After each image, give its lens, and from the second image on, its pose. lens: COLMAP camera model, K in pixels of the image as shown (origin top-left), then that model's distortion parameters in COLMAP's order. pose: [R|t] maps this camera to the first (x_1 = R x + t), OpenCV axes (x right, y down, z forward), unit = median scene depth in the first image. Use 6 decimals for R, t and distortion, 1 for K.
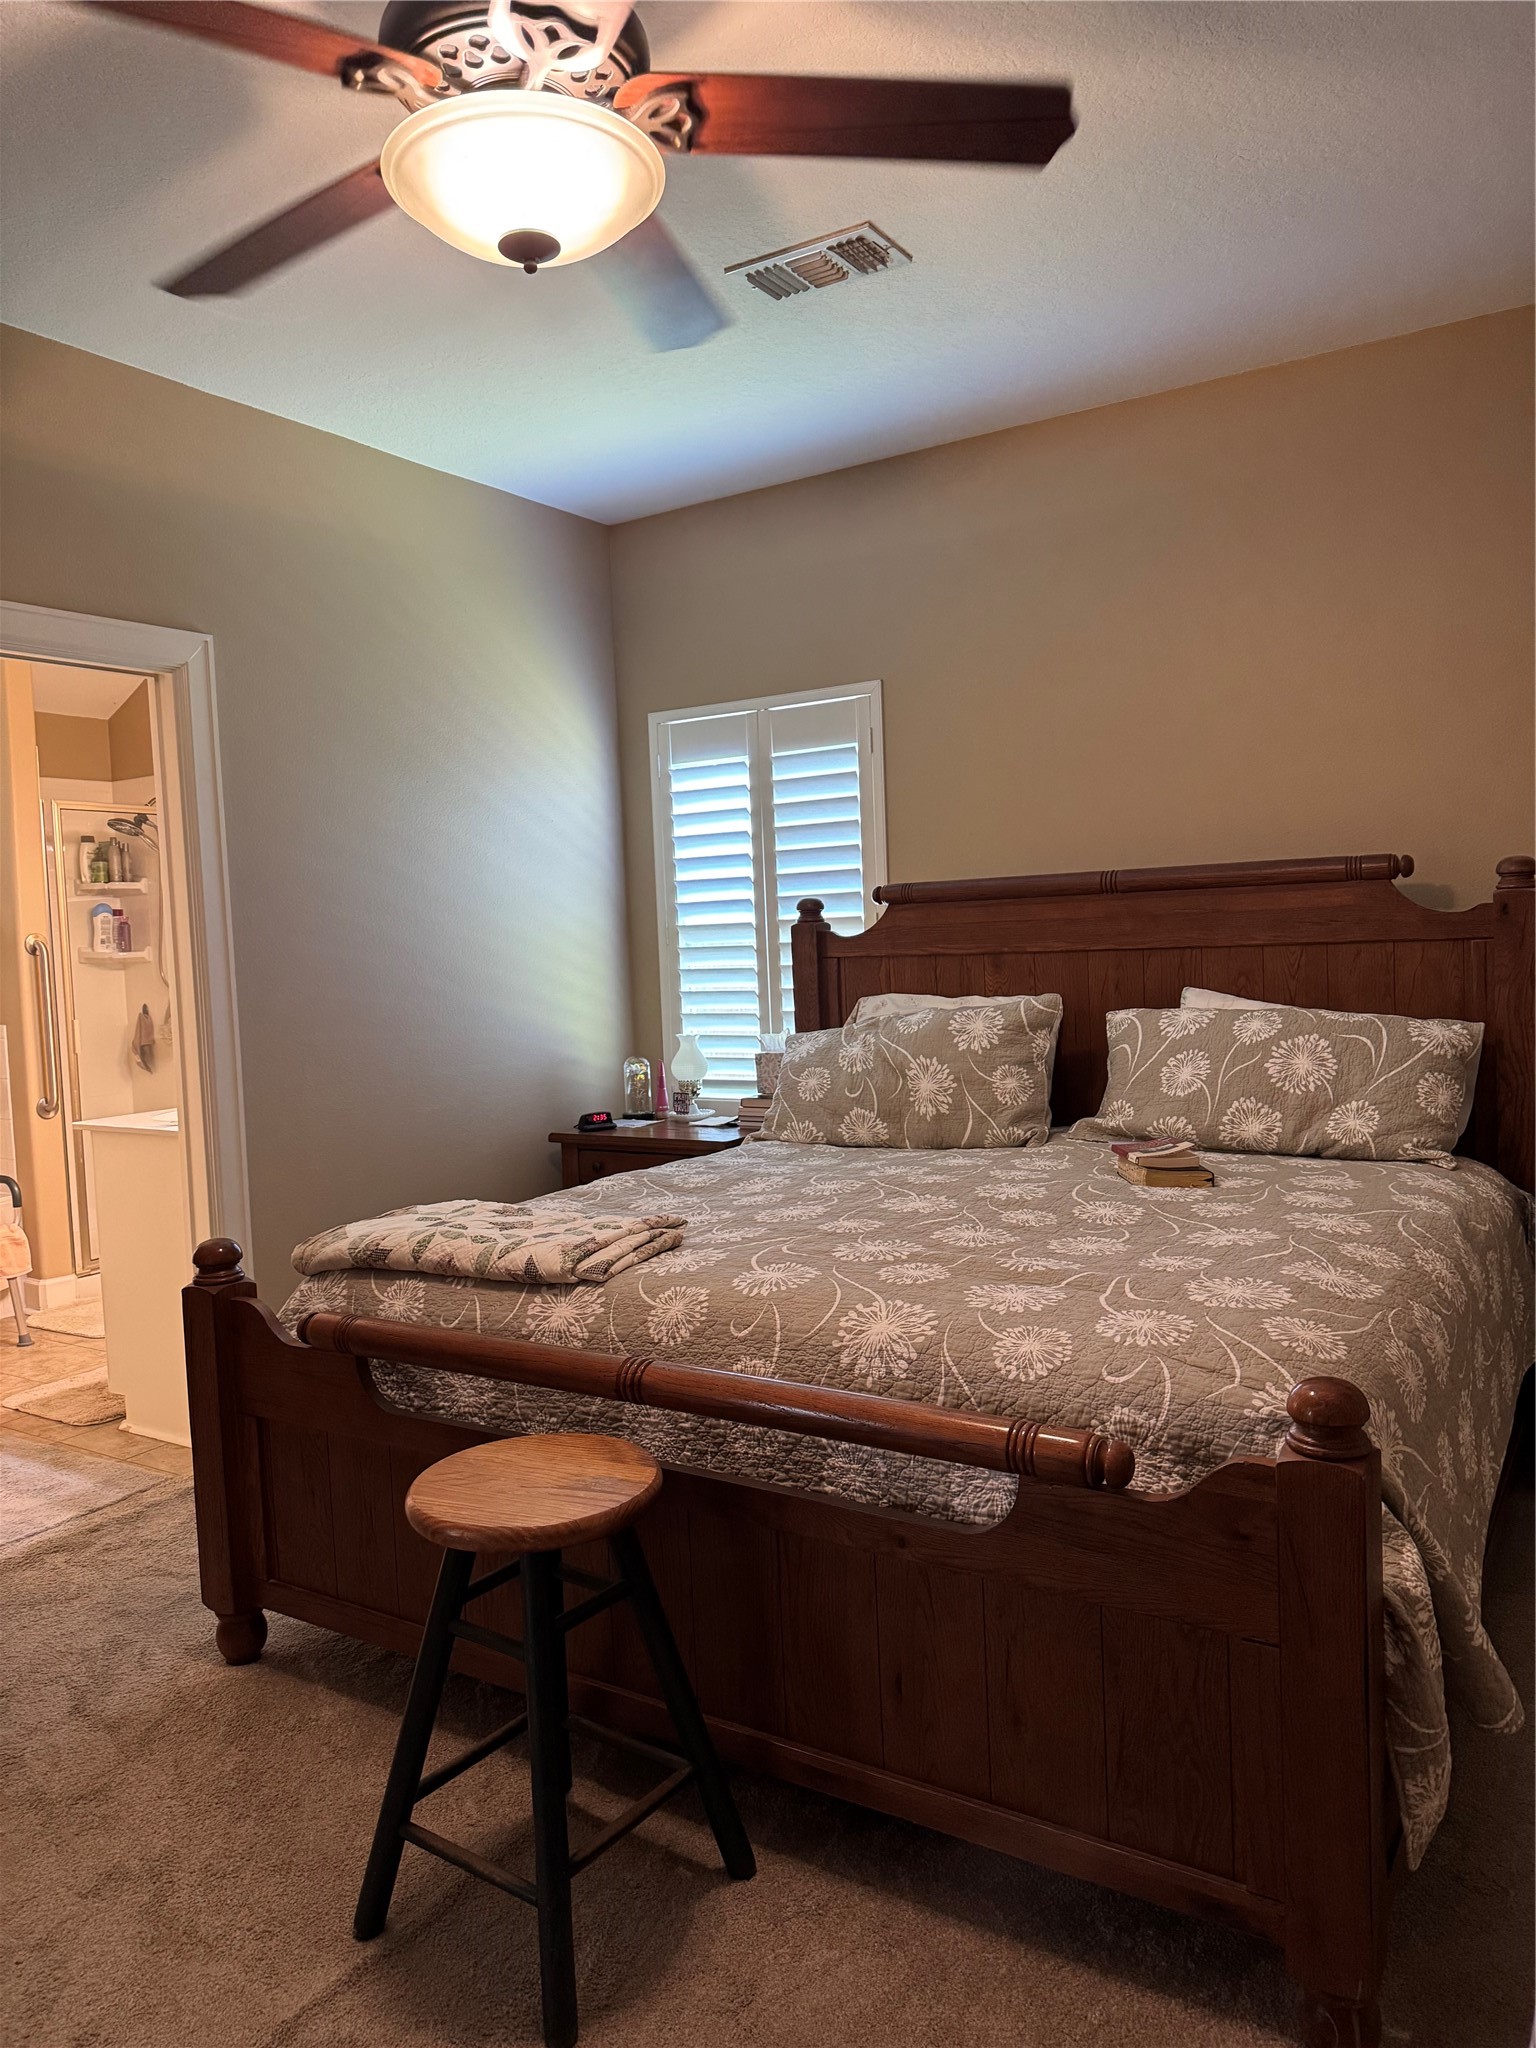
lens RADIAL K [[1499.7, 0, 762.6], [0, 1499.7, 1055.2], [0, 0, 1]] dist [0.120535, -0.247670]
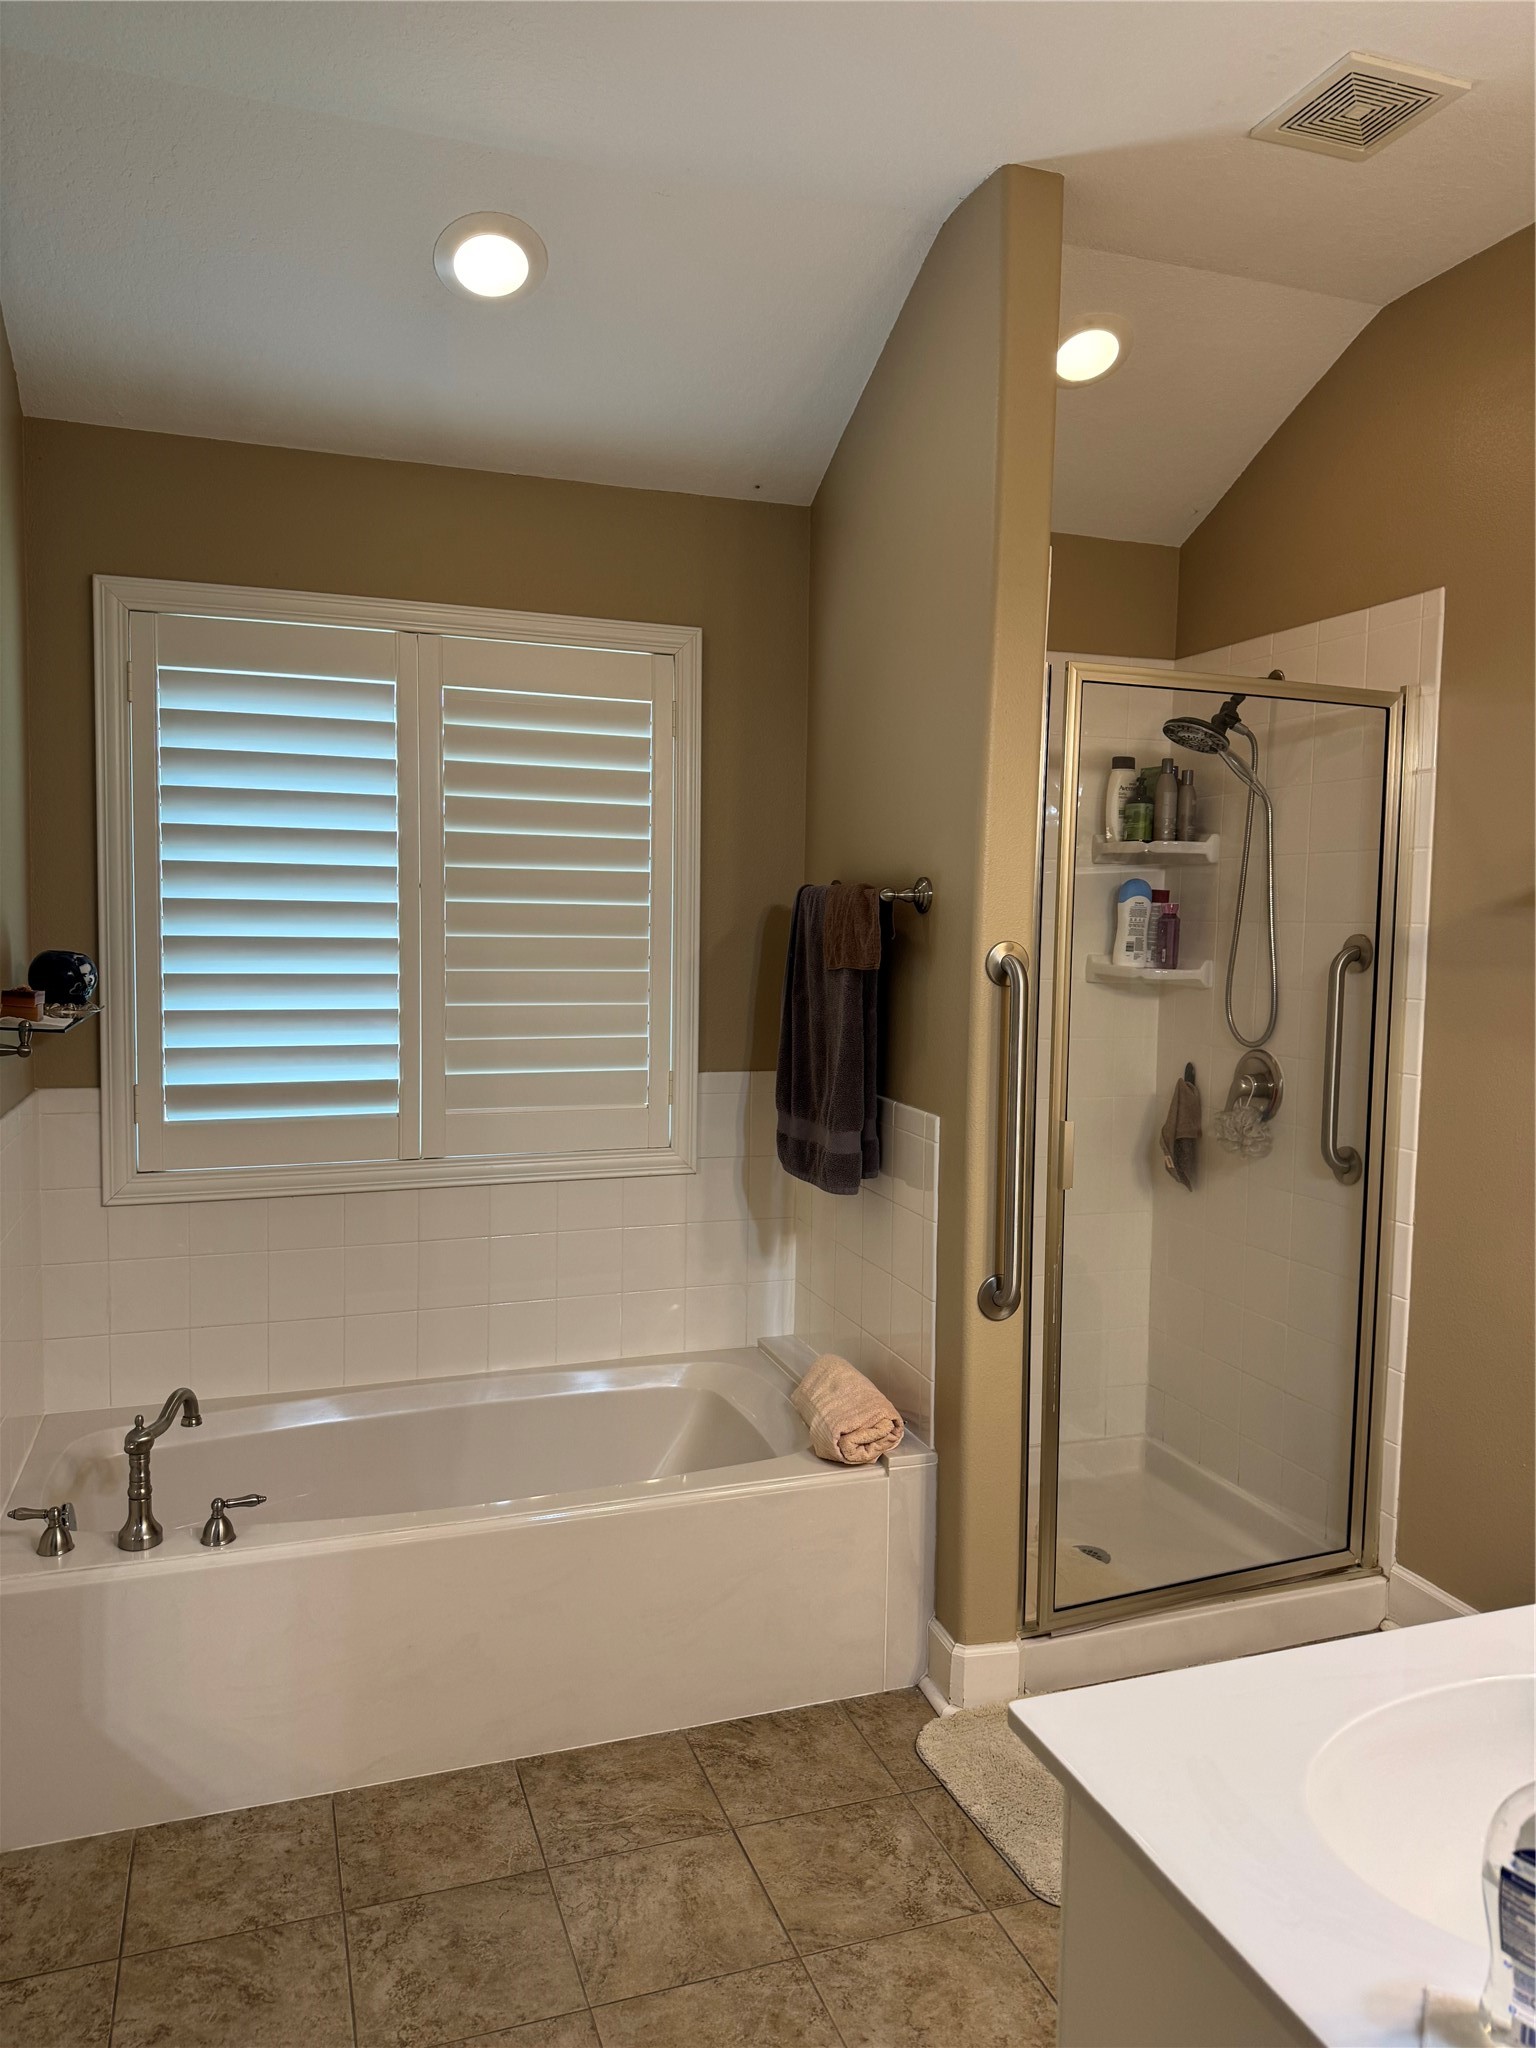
lens RADIAL K [[1432.6, 0, 768.0], [0, 1432.6, 1024.0], [0, 0, 1]] dist [0.166673, -0.276935]
pose [[0.801551, 0.090728, -0.591003, -0.224446], [-0.087069, 0.995596, 0.034752, -0.053668], [0.591553, 0.023602, 0.805920, 0.495226]]
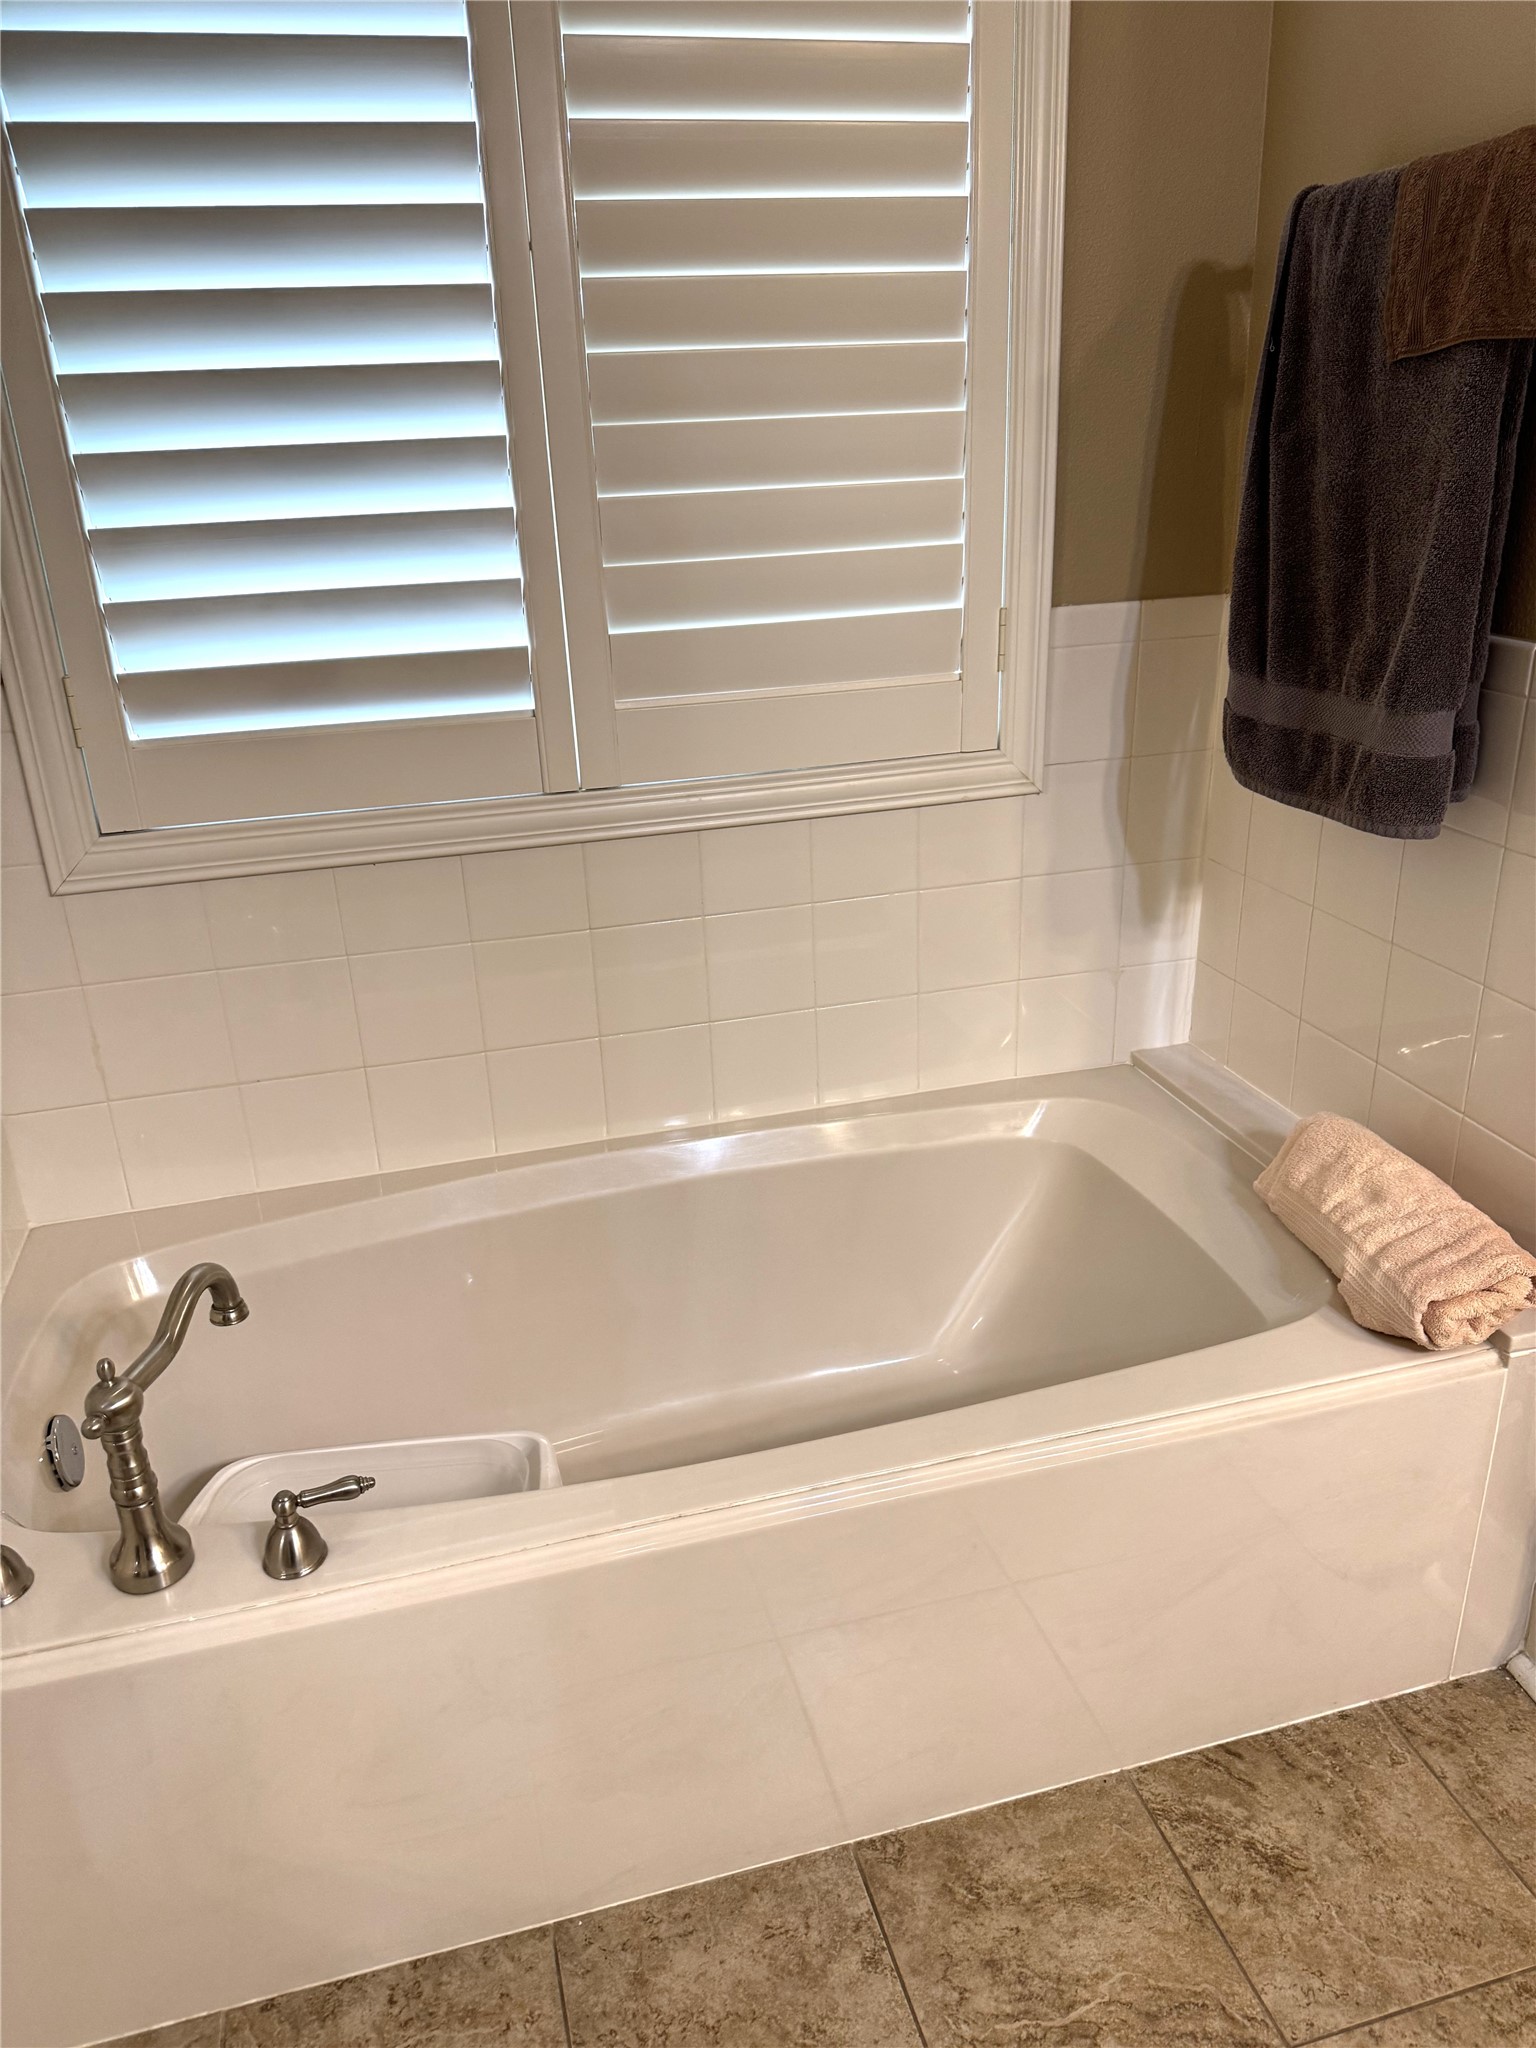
lens RADIAL K [[1499.7, 0, 762.6], [0, 1499.7, 1055.2], [0, 0, 1]] dist [0.120535, -0.247670]
pose [[0.749085, 0.250251, -0.613389, -0.374469], [-0.031737, 0.938400, 0.344091, -0.035639], [0.661713, -0.238286, 0.710884, 0.616465]]
